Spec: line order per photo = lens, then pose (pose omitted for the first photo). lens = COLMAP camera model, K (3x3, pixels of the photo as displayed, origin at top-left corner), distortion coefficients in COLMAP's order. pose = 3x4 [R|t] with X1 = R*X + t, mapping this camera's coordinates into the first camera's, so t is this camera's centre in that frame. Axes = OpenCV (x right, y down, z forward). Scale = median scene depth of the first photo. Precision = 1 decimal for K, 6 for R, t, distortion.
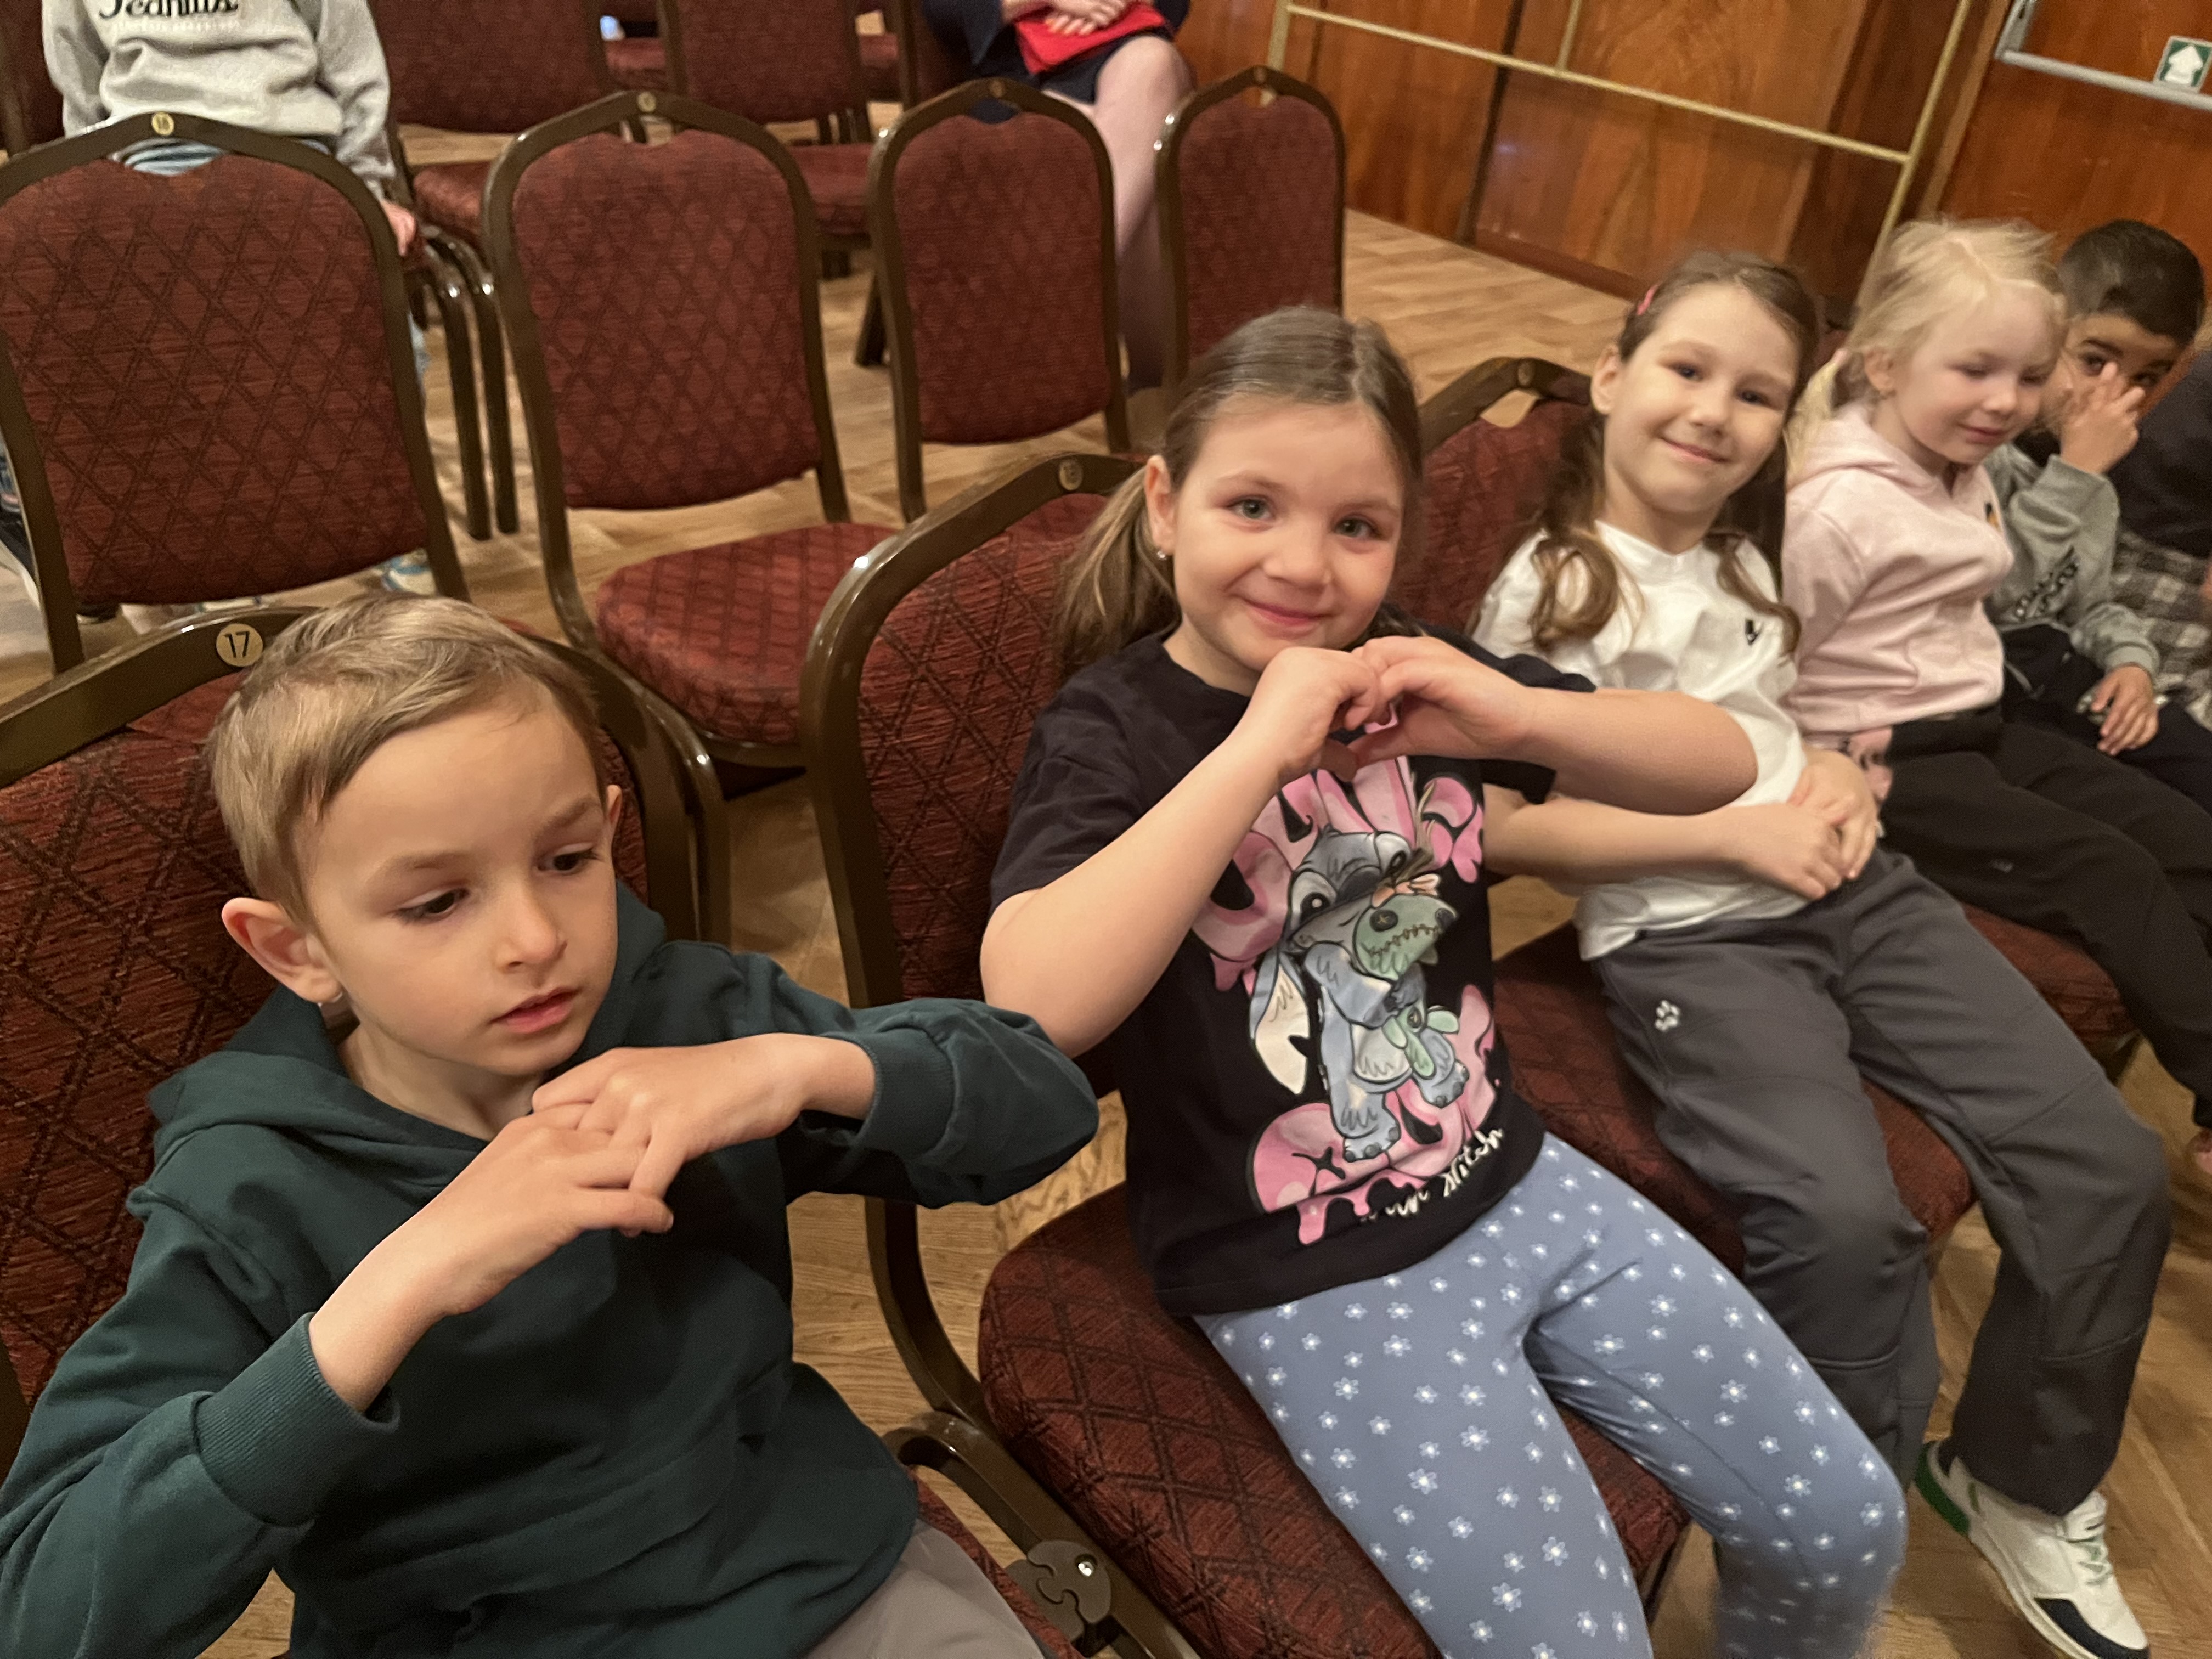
lens RADIAL K [[1690.2, 0, 1090.2], [0, 1690.2, 834.7], [0, 0, 1]] dist [0.011936, -0.035653]
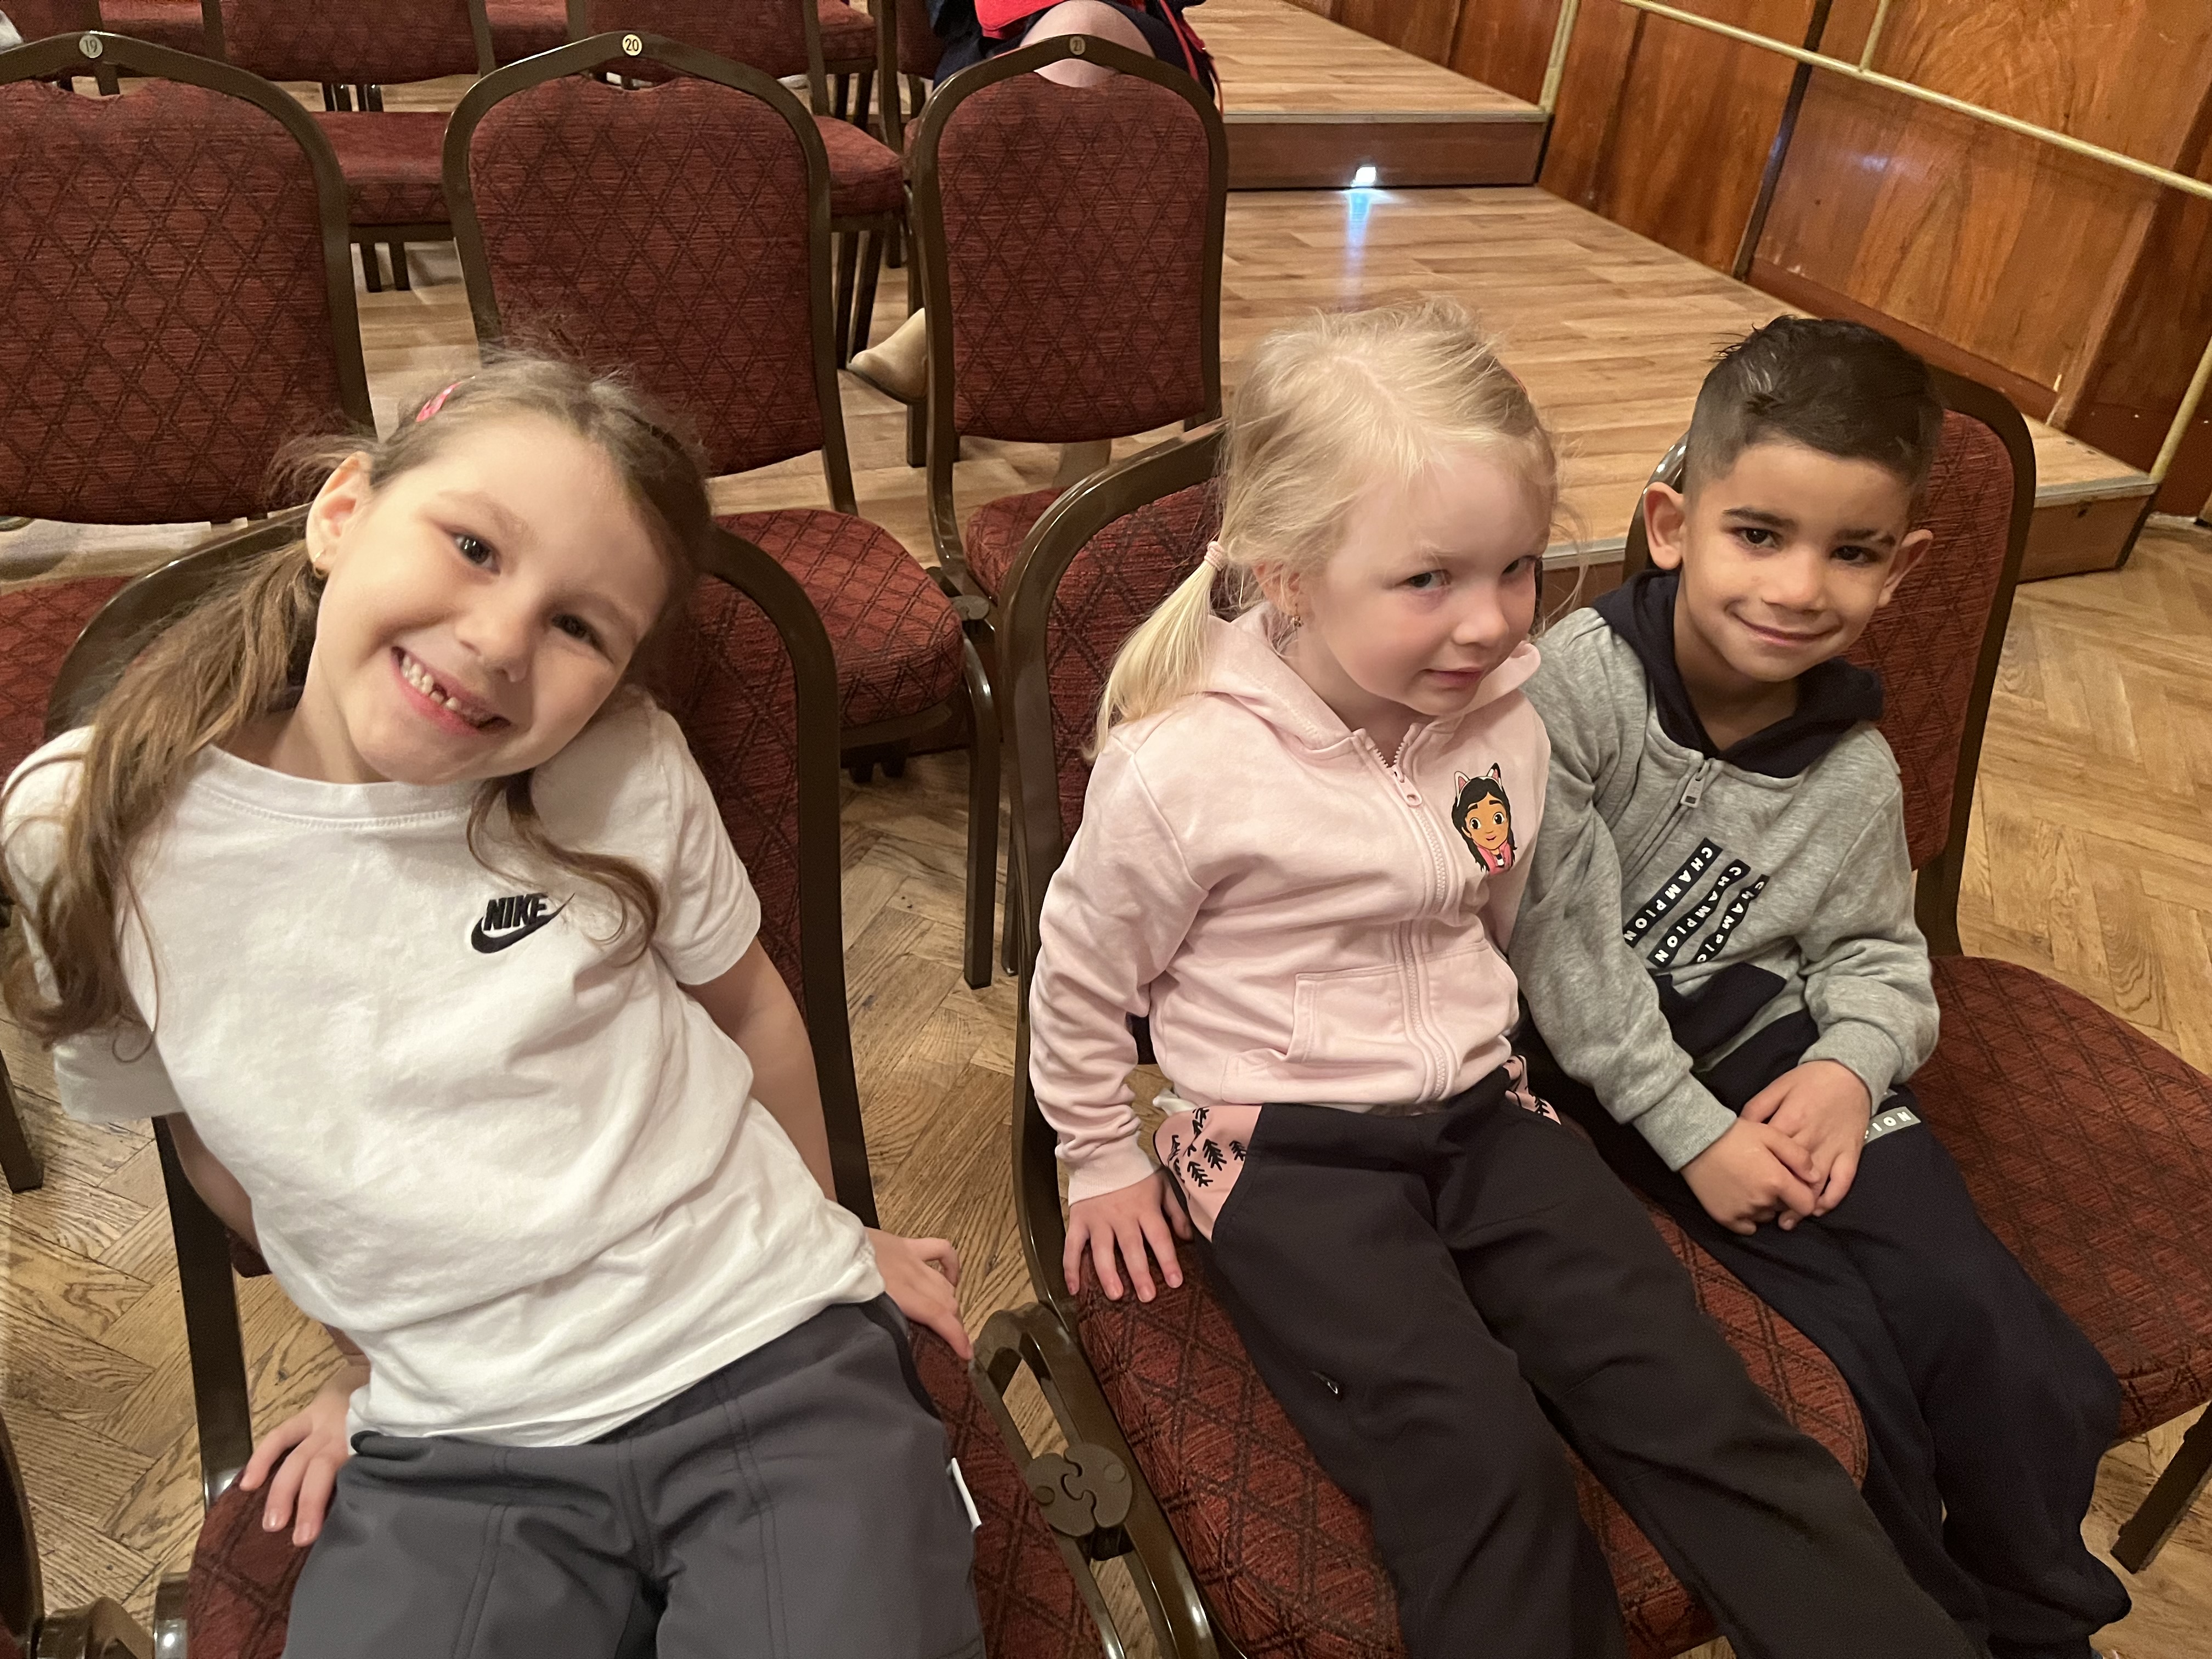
lens RADIAL K [[1690.2, 0, 1111.3], [0, 1690.2, 842.2], [0, 0, 1]] dist [0.011936, -0.035653]
pose [[0.953658, 0.161648, -0.253783, 0.362785], [-0.157626, 0.986834, 0.036243, -0.112140], [0.256300, 0.005439, 0.966582, 0.240275]]
